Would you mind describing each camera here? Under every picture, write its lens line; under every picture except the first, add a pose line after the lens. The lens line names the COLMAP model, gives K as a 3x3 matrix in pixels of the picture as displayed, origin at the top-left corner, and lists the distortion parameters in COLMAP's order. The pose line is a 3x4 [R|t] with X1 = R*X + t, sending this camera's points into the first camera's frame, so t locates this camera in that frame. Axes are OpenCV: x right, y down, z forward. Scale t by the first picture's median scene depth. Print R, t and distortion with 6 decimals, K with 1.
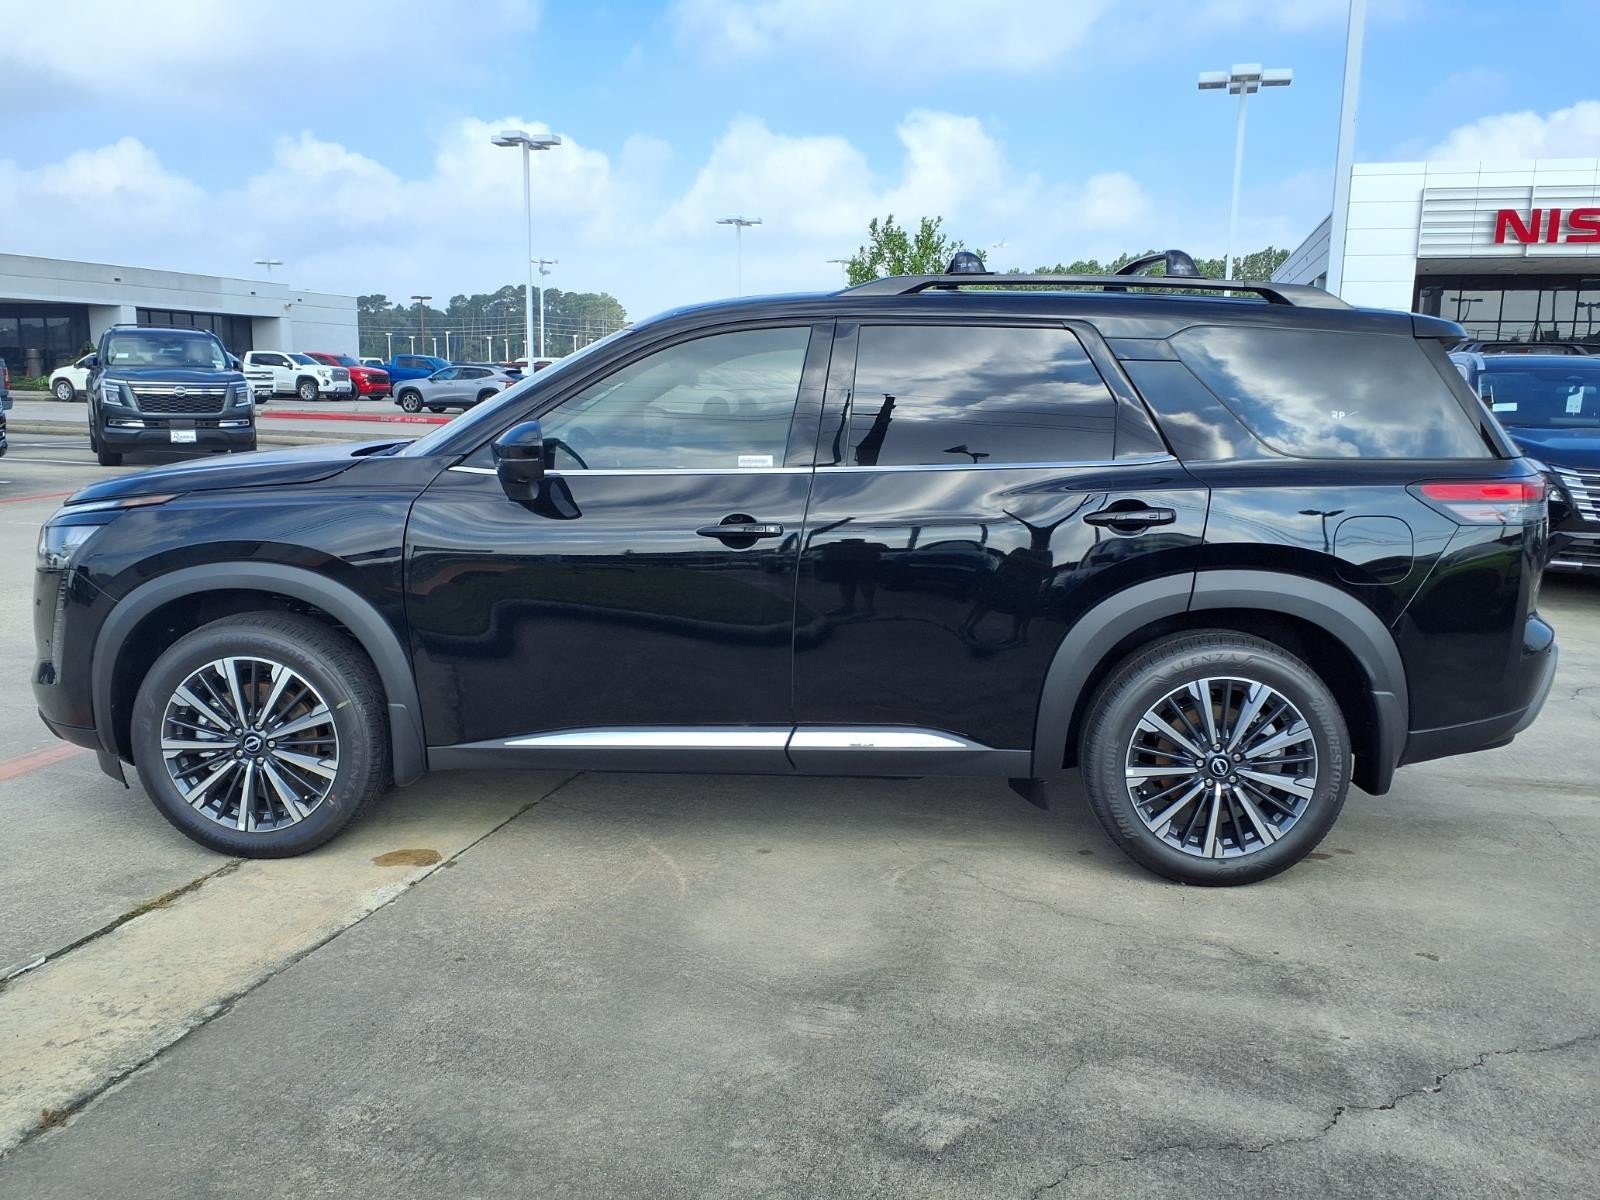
lens RADIAL K [[1281.7, 0, 802.8], [0, 1281.7, 609.1], [0, 0, 1]] dist [0.034596, -0.034072]
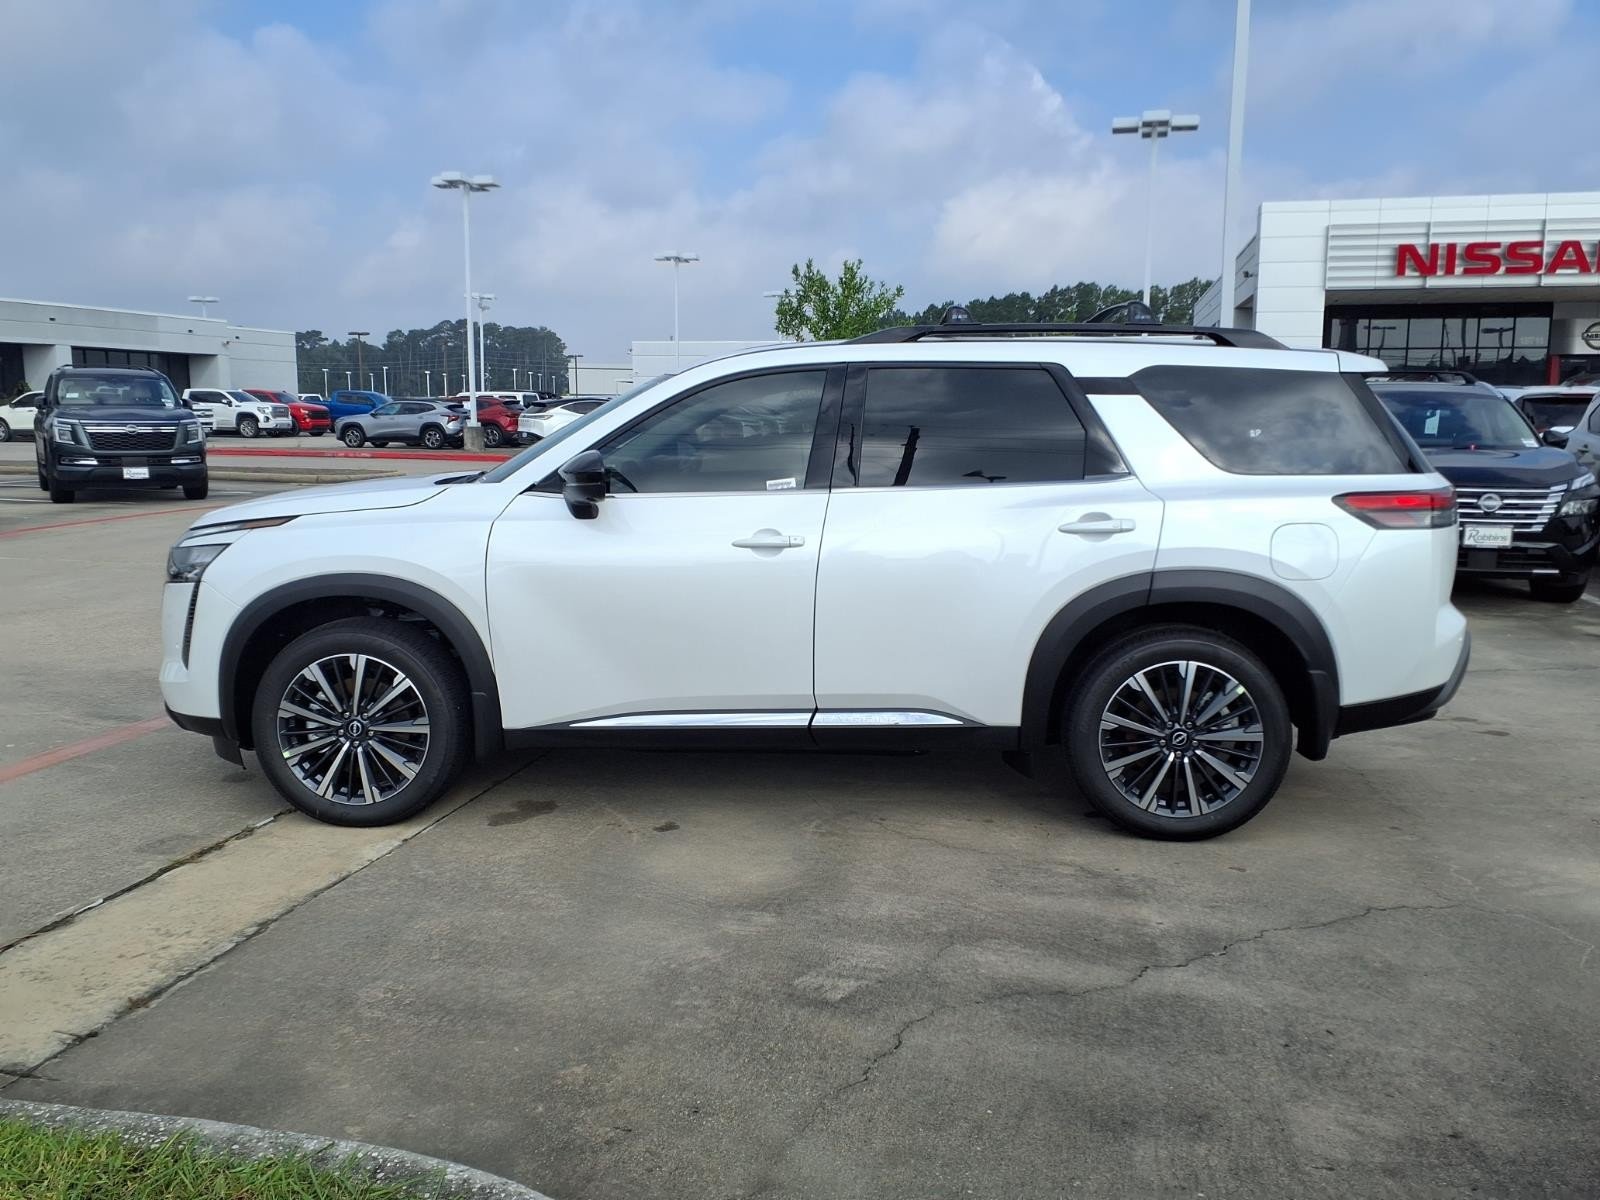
lens RADIAL K [[1287.9, 0, 800.0], [0, 1287.9, 600.0], [0, 0, 1]] dist [0.008341, 0.005656]
pose [[0.999007, -0.017056, 0.041165, 0.014957], [0.018307, 0.999376, -0.030194, 0.036219], [-0.040624, 0.030918, 0.998696, -0.212764]]
